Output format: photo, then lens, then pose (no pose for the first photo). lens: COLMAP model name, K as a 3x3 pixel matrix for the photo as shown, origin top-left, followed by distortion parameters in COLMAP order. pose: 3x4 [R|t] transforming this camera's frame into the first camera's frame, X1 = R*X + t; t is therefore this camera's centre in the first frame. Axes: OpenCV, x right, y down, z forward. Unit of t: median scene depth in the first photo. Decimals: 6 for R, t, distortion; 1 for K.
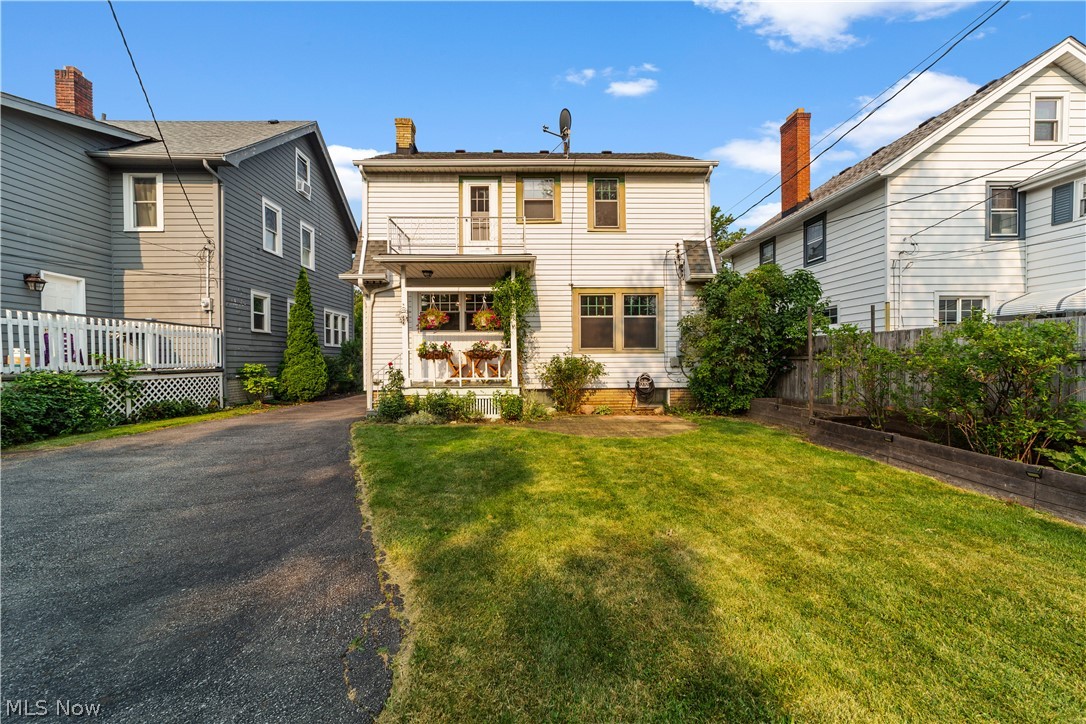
lens RADIAL K [[419.5, 0, 539.6], [0, 419.5, 362.3], [0, 0, 1]] dist [-0.000739, 0.000973]
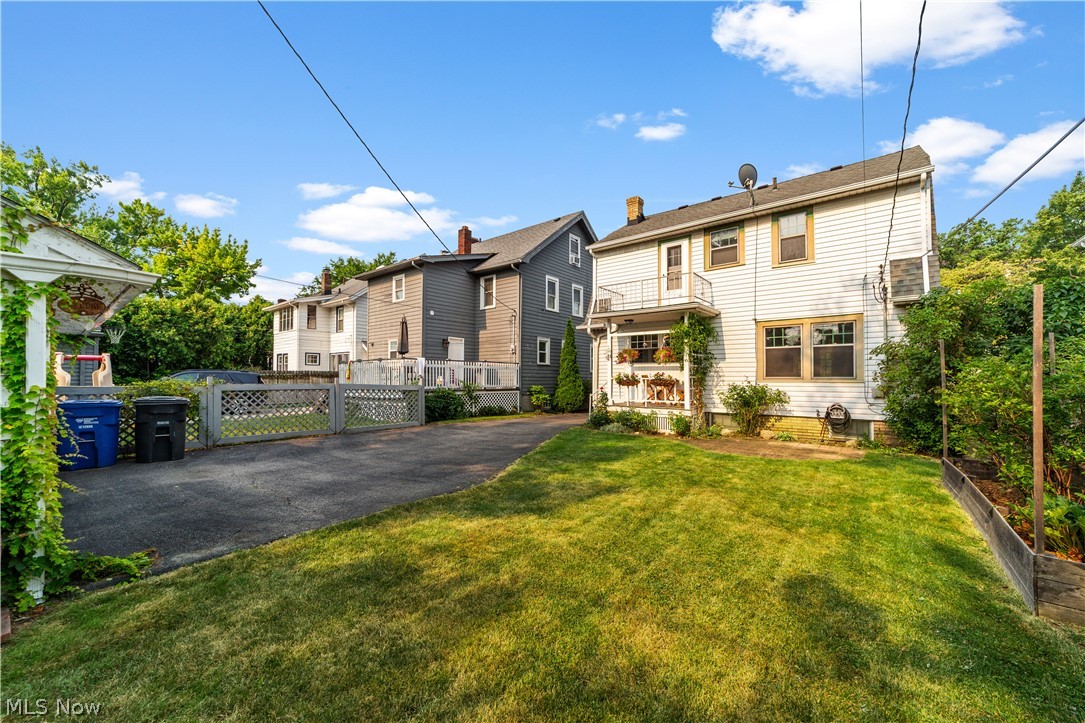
lens RADIAL K [[419.1, 0, 542.2], [0, 419.1, 369.6], [0, 0, 1]] dist [-0.000739, 0.000973]
pose [[0.768368, -0.004853, -0.639989, 0.349485], [-0.014144, 0.999598, -0.024562, -0.018520], [0.639852, 0.027925, 0.767991, -0.191157]]
